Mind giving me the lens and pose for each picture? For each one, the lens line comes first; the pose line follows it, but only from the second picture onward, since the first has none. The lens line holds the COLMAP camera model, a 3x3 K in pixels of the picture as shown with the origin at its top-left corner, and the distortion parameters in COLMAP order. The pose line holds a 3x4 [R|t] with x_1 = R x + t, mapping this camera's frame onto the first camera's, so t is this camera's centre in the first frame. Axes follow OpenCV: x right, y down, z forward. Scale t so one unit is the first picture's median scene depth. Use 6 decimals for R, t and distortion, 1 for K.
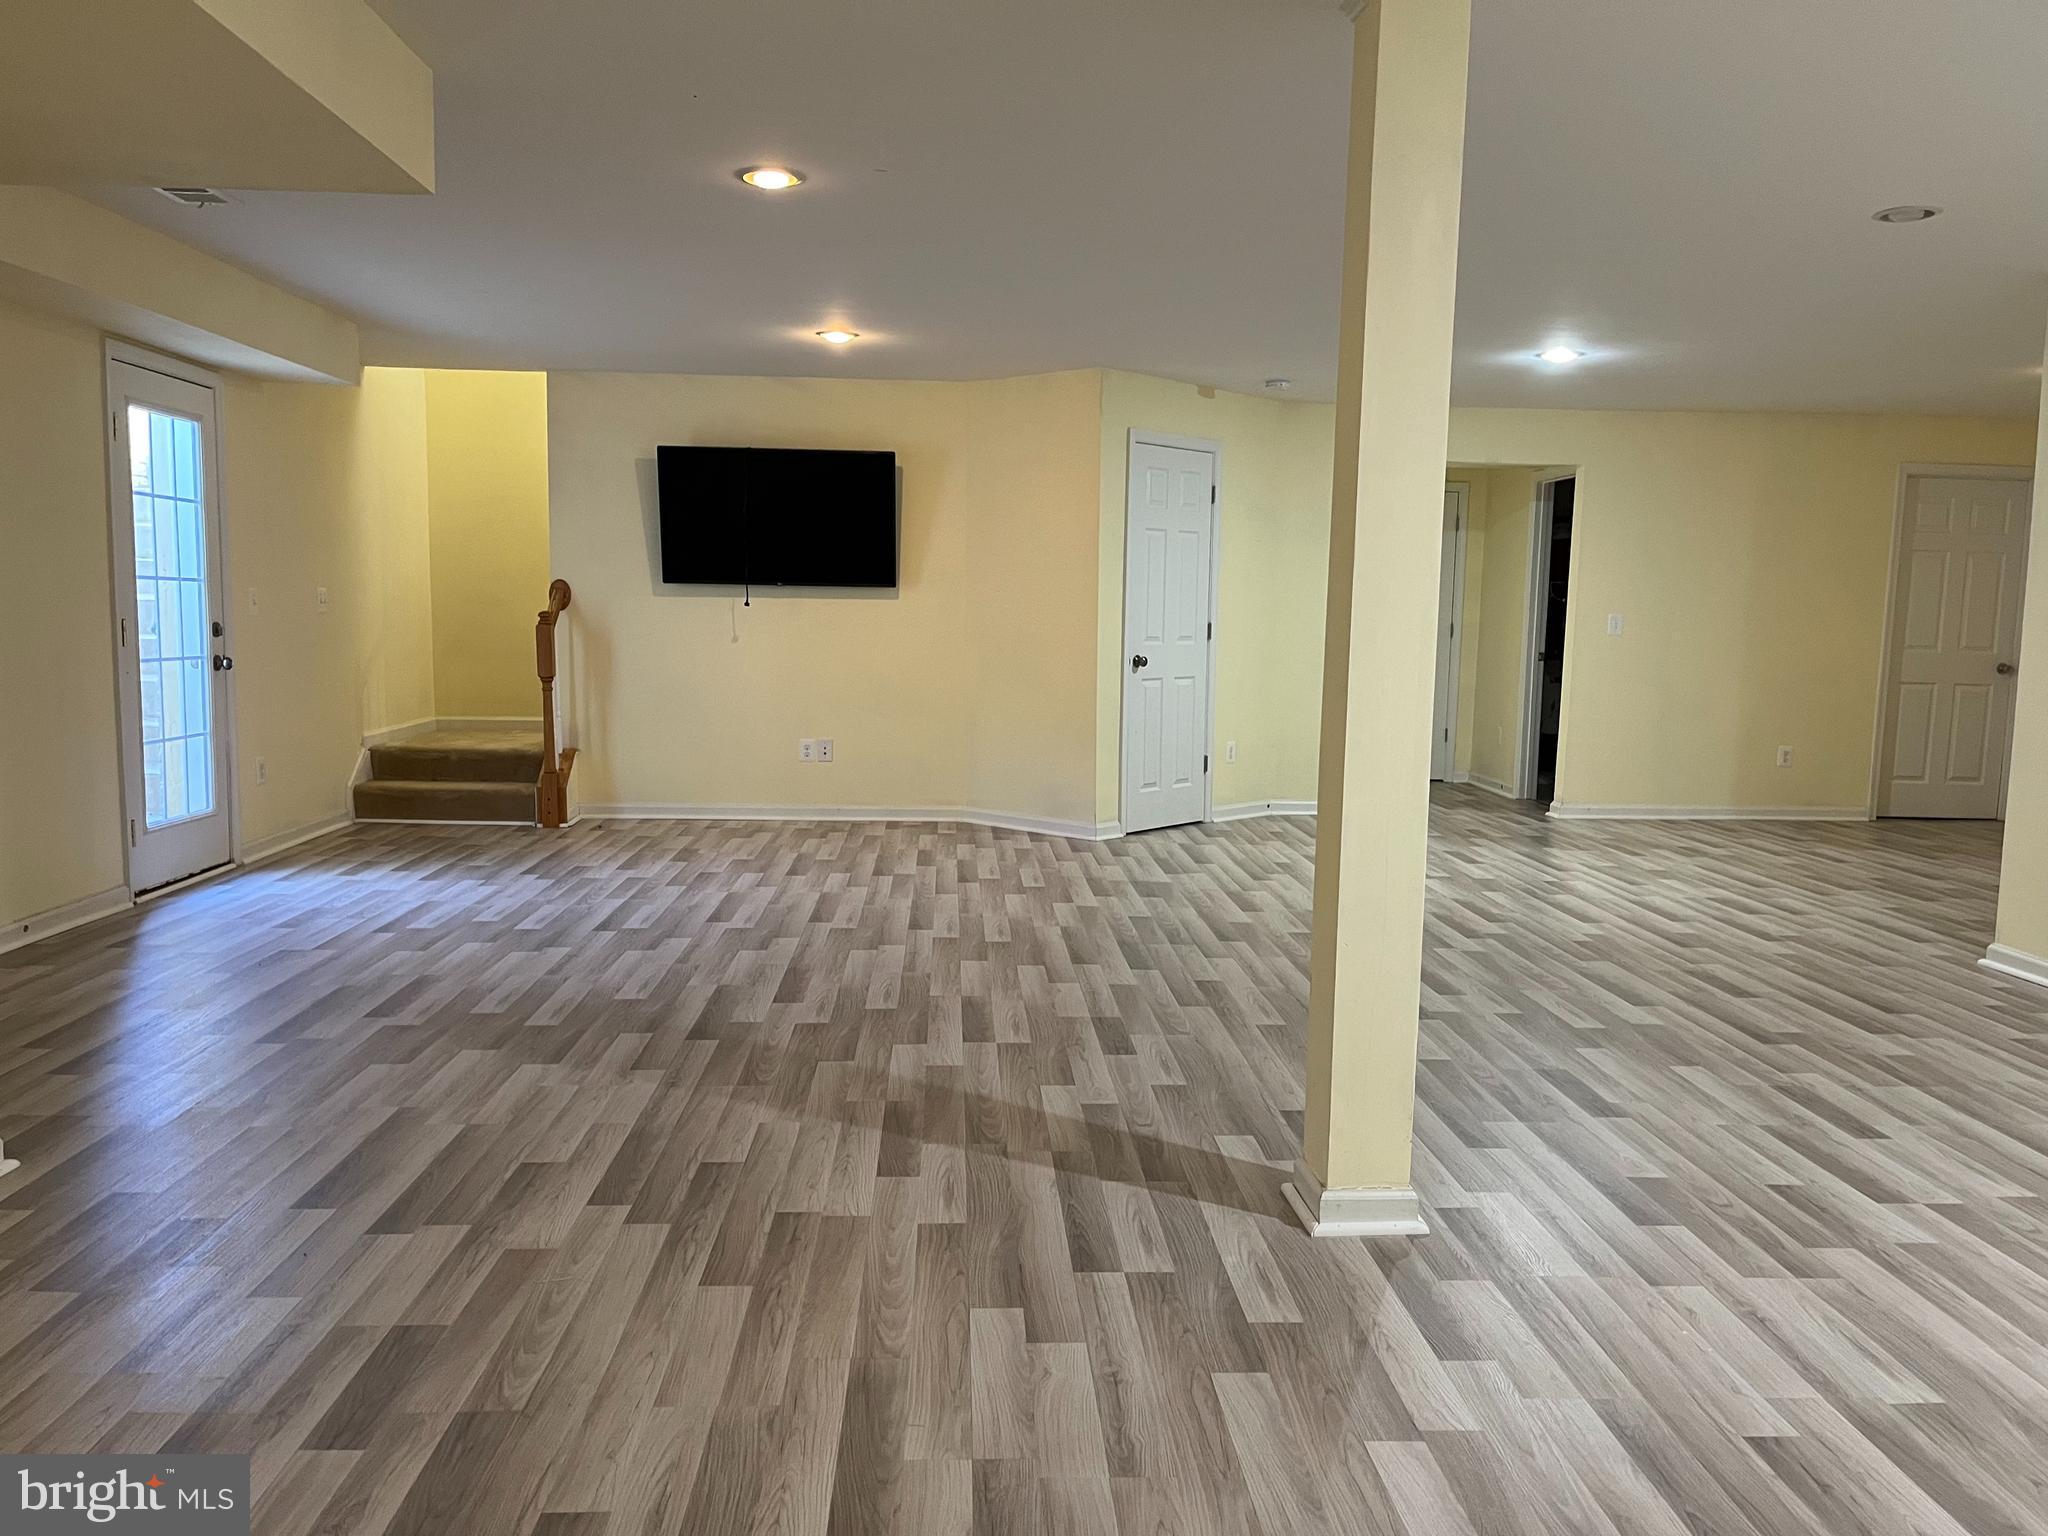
lens RADIAL K [[1550.7, 0, 1023.8], [0, 1550.7, 774.9], [0, 0, 1]] dist [0.051141, -0.048889]
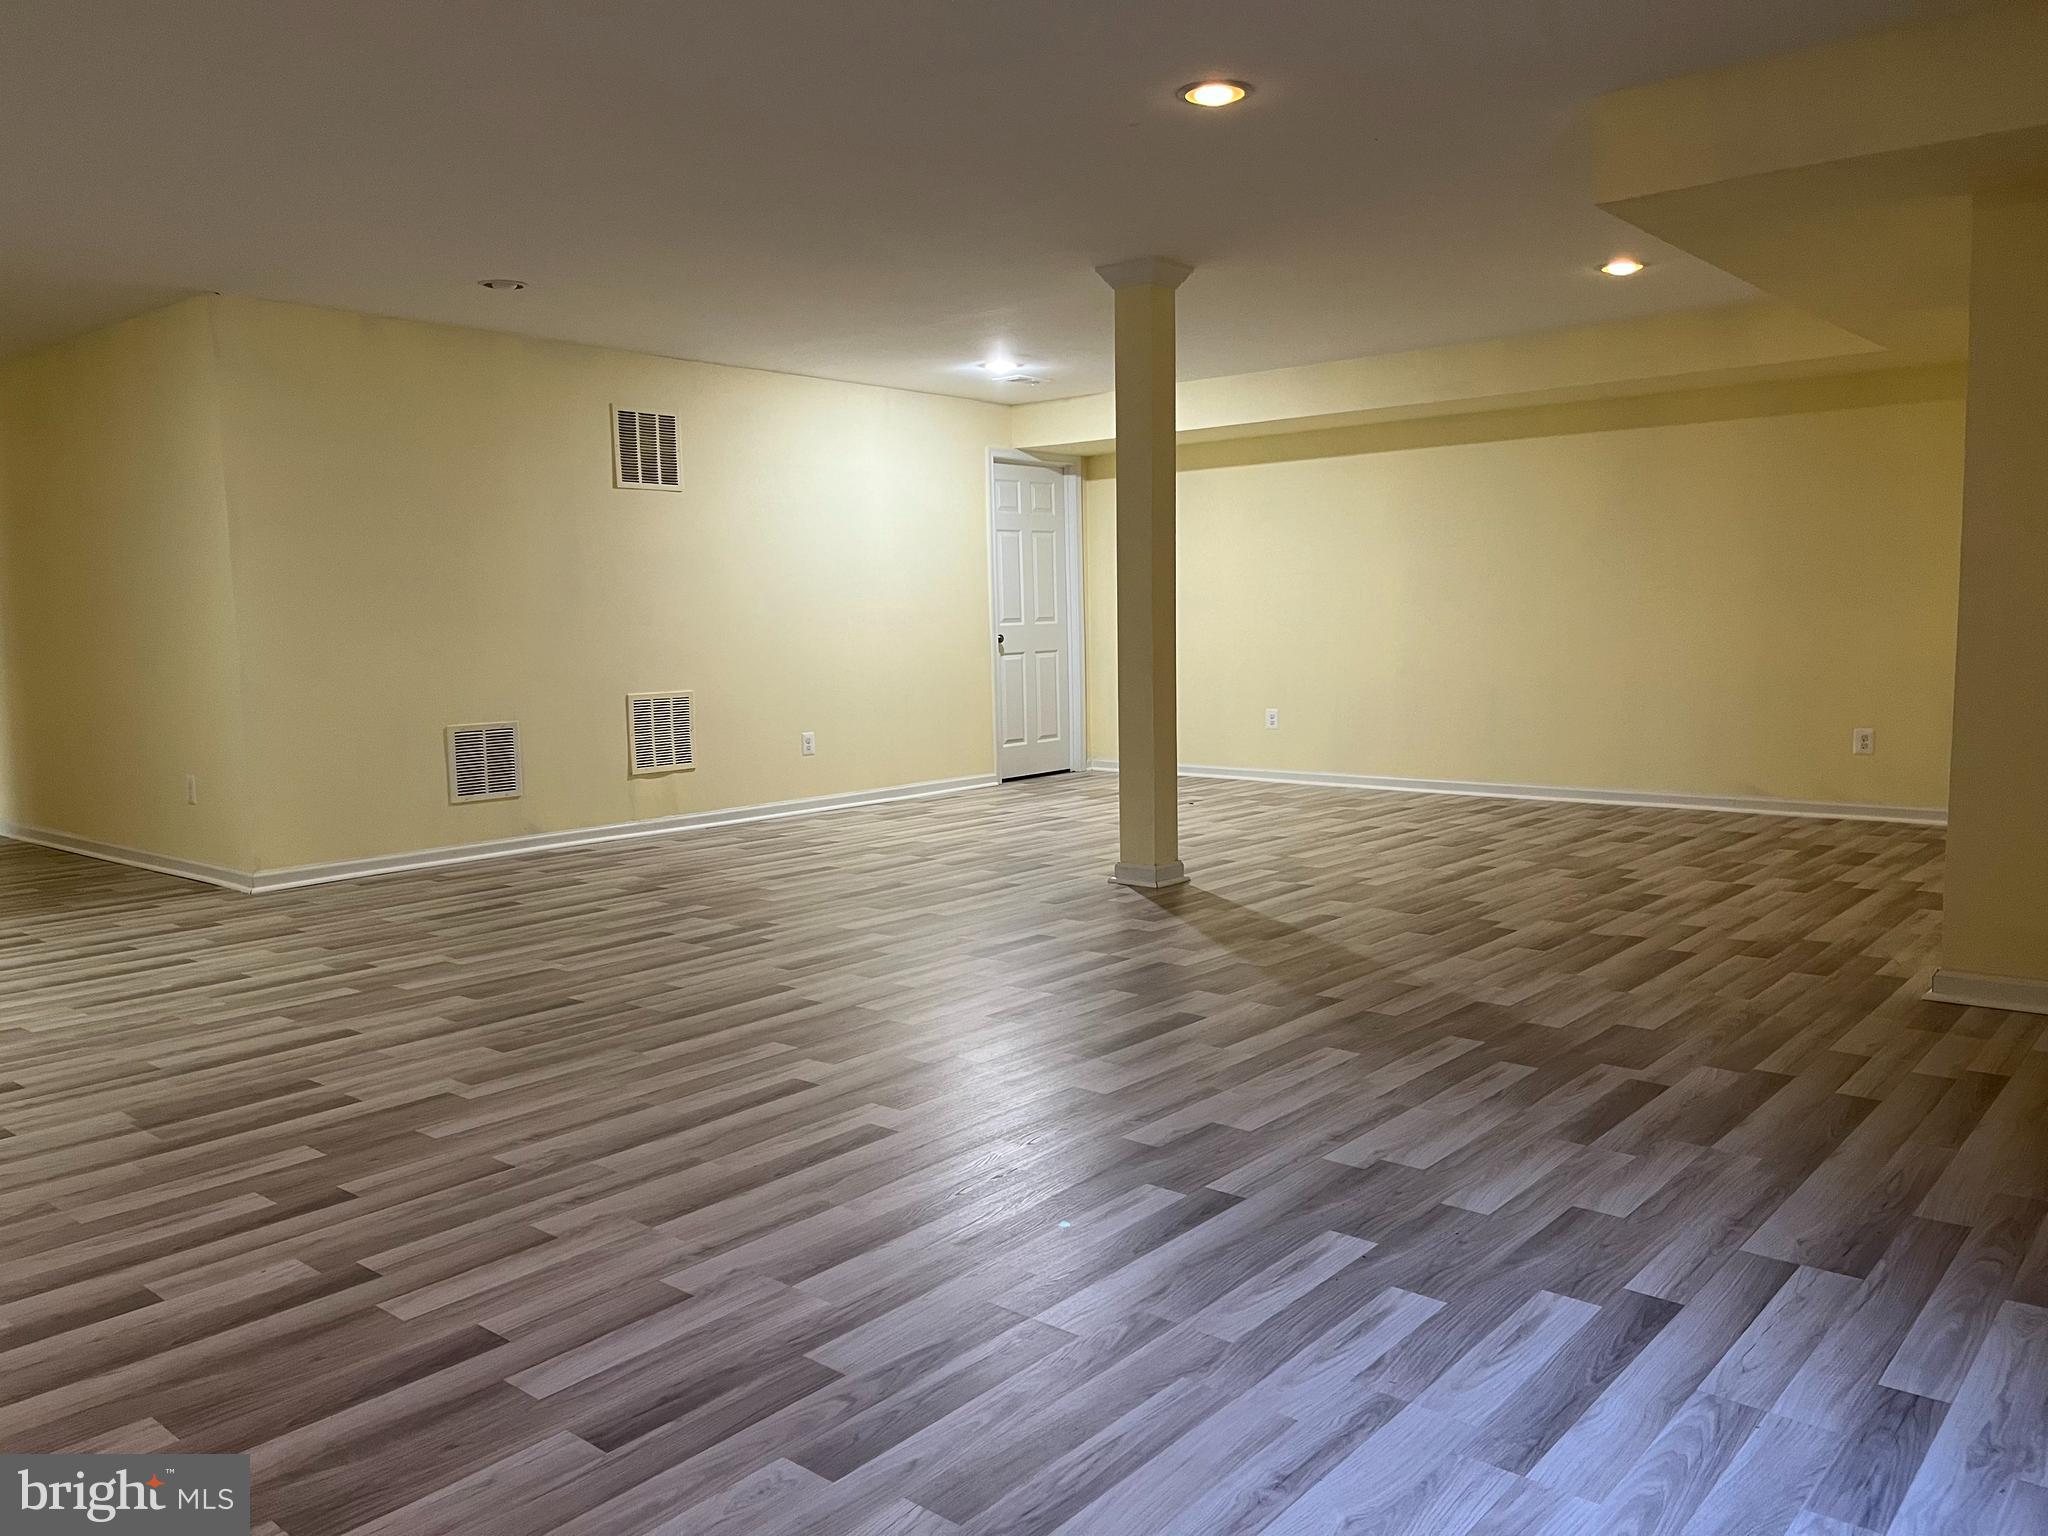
lens RADIAL K [[1550.7, 0, 1023.8], [0, 1550.7, 774.9], [0, 0, 1]] dist [0.051141, -0.048889]
pose [[-0.729961, -0.076095, 0.679240, -0.687287], [0.077665, 0.978112, 0.193041, -0.170496], [-0.679062, 0.193666, -0.708074, 1.696794]]
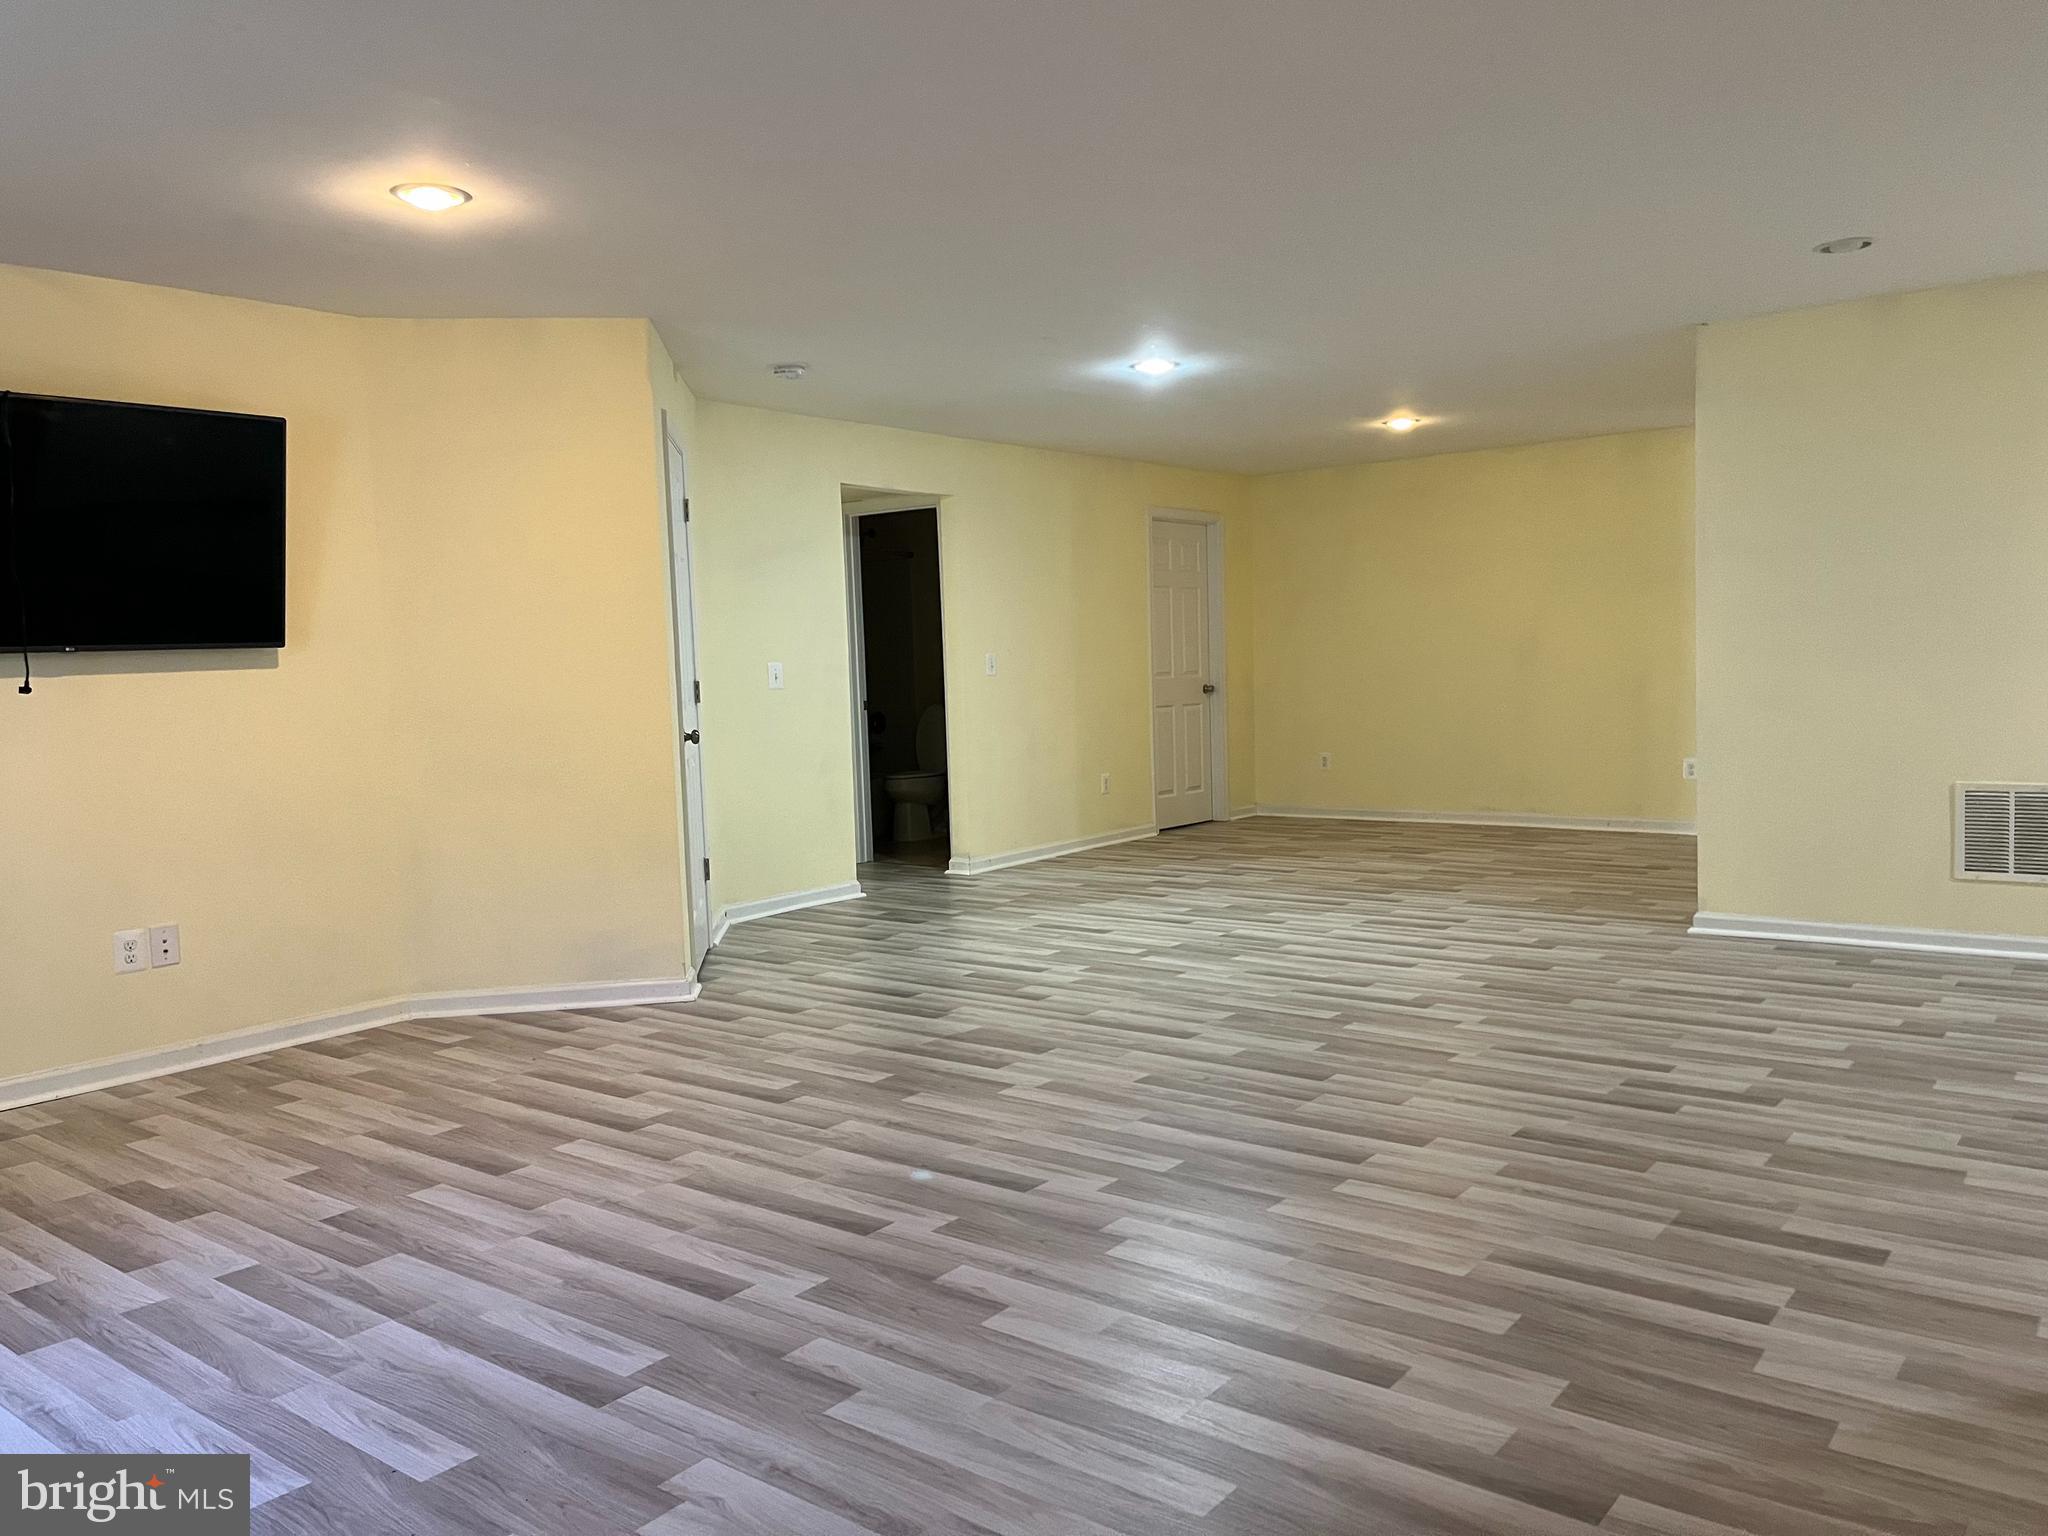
lens RADIAL K [[1526.5, 0, 1045.8], [0, 1526.5, 788.7], [0, 0, 1]] dist [0.065439, -0.085621]
pose [[0.646152, -0.105244, 0.755917, -0.627235], [0.126002, 0.991566, 0.030347, -0.090383], [-0.752736, 0.075638, 0.653963, 0.740429]]
